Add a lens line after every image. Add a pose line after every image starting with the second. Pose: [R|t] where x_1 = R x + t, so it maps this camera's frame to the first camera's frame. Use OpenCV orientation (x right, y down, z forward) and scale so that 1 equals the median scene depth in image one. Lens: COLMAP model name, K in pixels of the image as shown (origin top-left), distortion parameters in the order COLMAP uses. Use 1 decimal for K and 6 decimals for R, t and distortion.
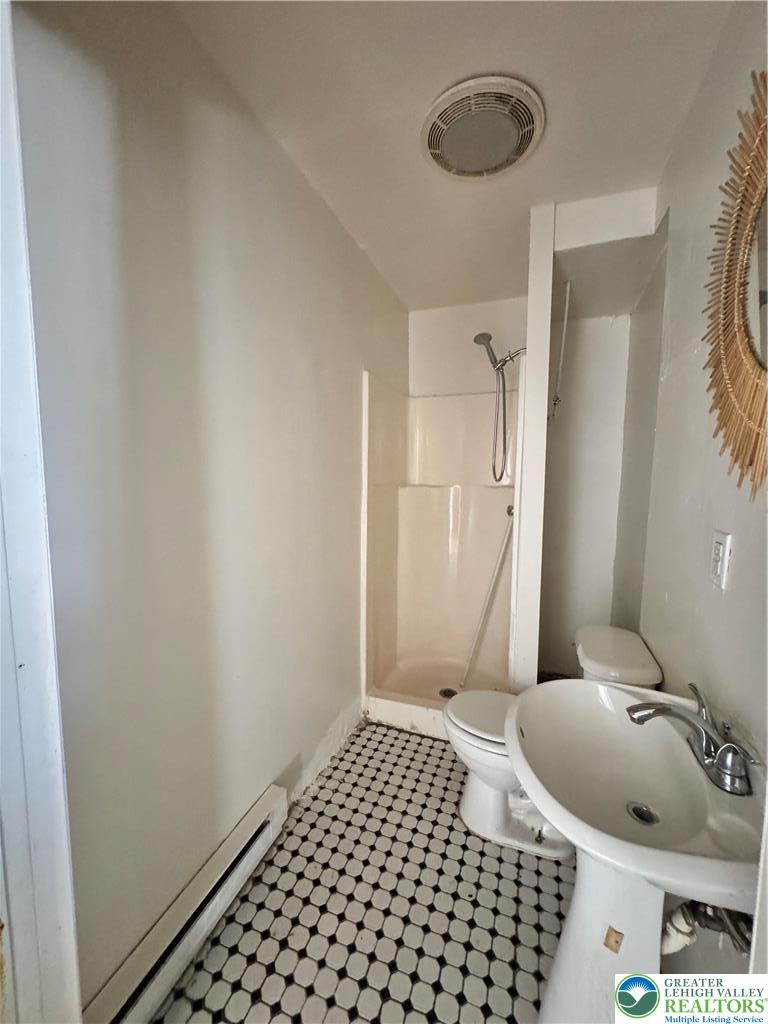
lens RADIAL K [[404.7, 0, 385.7], [0, 404.7, 507.4], [0, 0, 1]] dist [-0.001915, 0.000199]
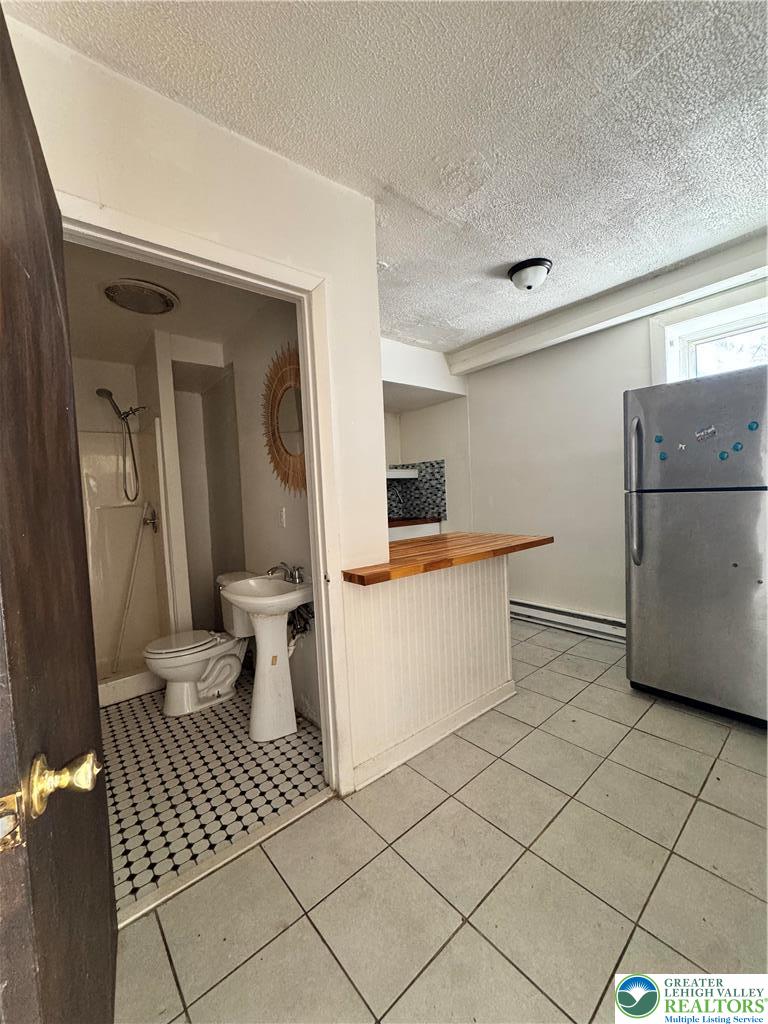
lens RADIAL K [[404.7, 0, 382.6], [0, 404.7, 509.2], [0, 0, 1]] dist [-0.001915, 0.000199]
pose [[0.496242, -0.075913, 0.864859, -0.684558], [0.129474, 0.991501, 0.012739, 0.074417], [-0.858475, 0.105655, 0.501853, -0.554762]]
